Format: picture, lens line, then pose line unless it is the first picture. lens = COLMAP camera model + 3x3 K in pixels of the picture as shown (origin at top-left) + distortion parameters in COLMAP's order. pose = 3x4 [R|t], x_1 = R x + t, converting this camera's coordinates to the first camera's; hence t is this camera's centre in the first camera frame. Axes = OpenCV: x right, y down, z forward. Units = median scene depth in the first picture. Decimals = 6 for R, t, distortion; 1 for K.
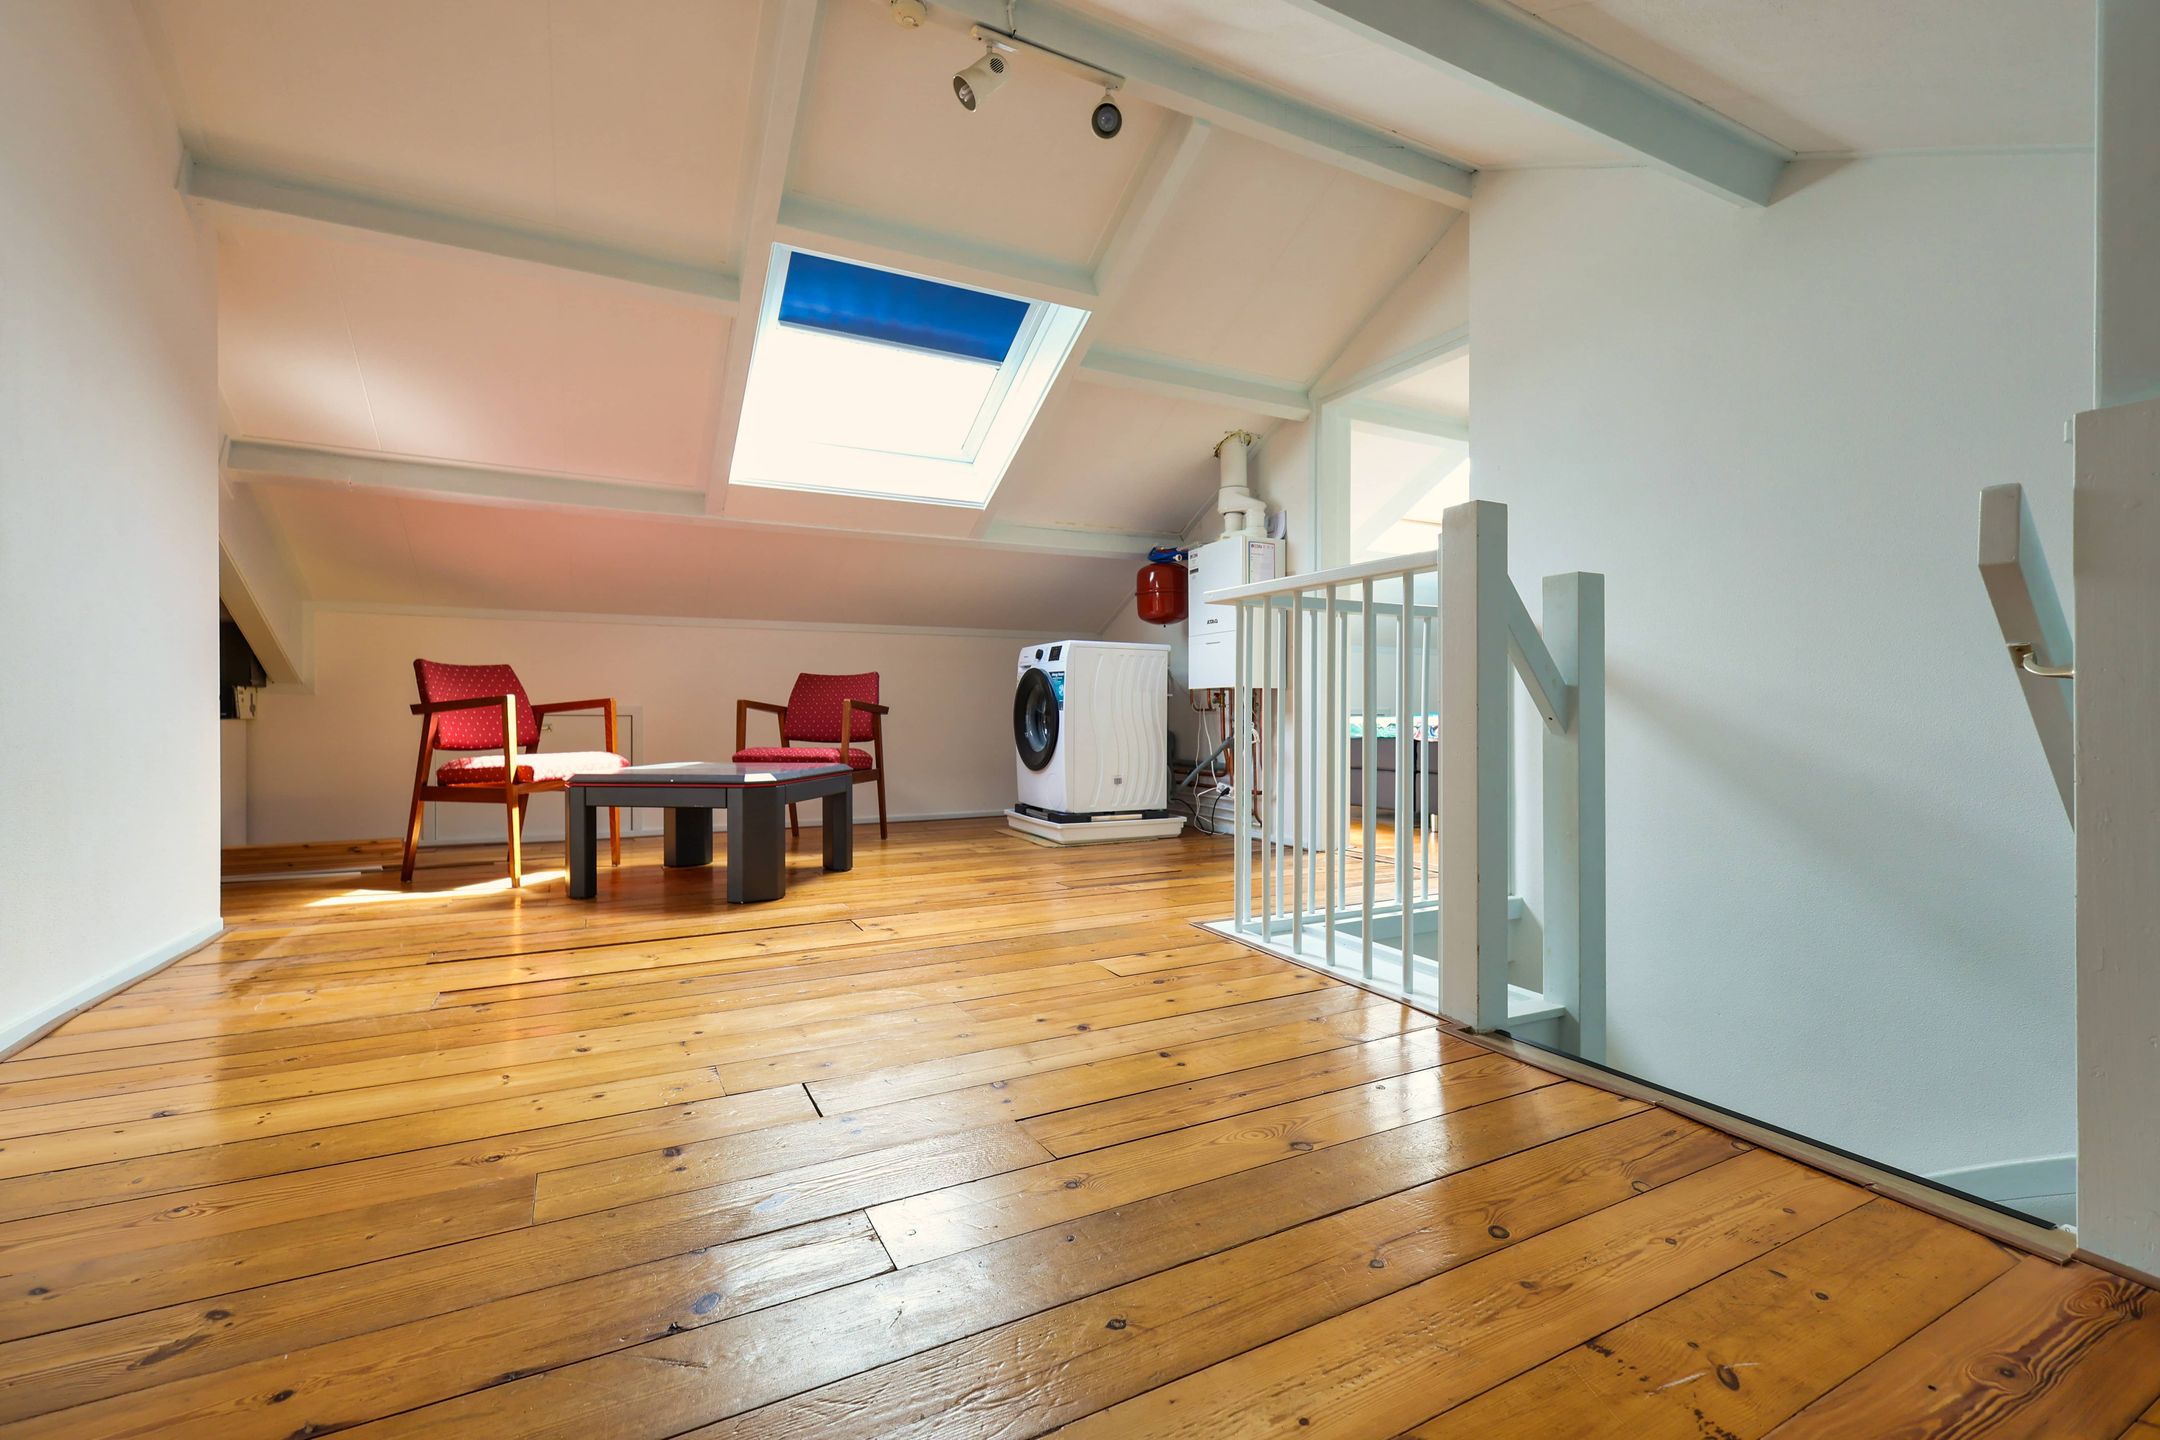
lens RADIAL K [[933.1, 0, 1071.7], [0, 933.1, 713.3], [0, 0, 1]] dist [-0.000096, 0.000018]
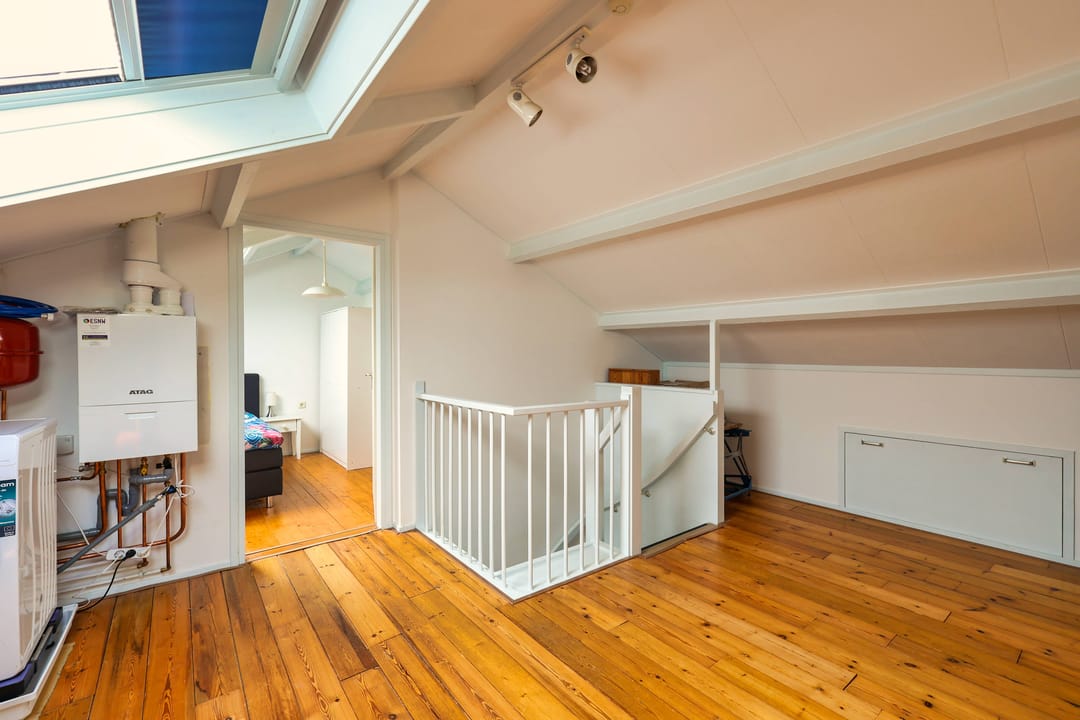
lens RADIAL K [[466.6, 0, 535.8], [0, 466.6, 356.7], [0, 0, 1]] dist [-0.000096, 0.000018]
pose [[-0.175996, -0.006537, 0.984369, -0.845083], [0.006167, 0.999951, 0.007743, -0.273648], [-0.984372, 0.007433, -0.175947, 1.306591]]
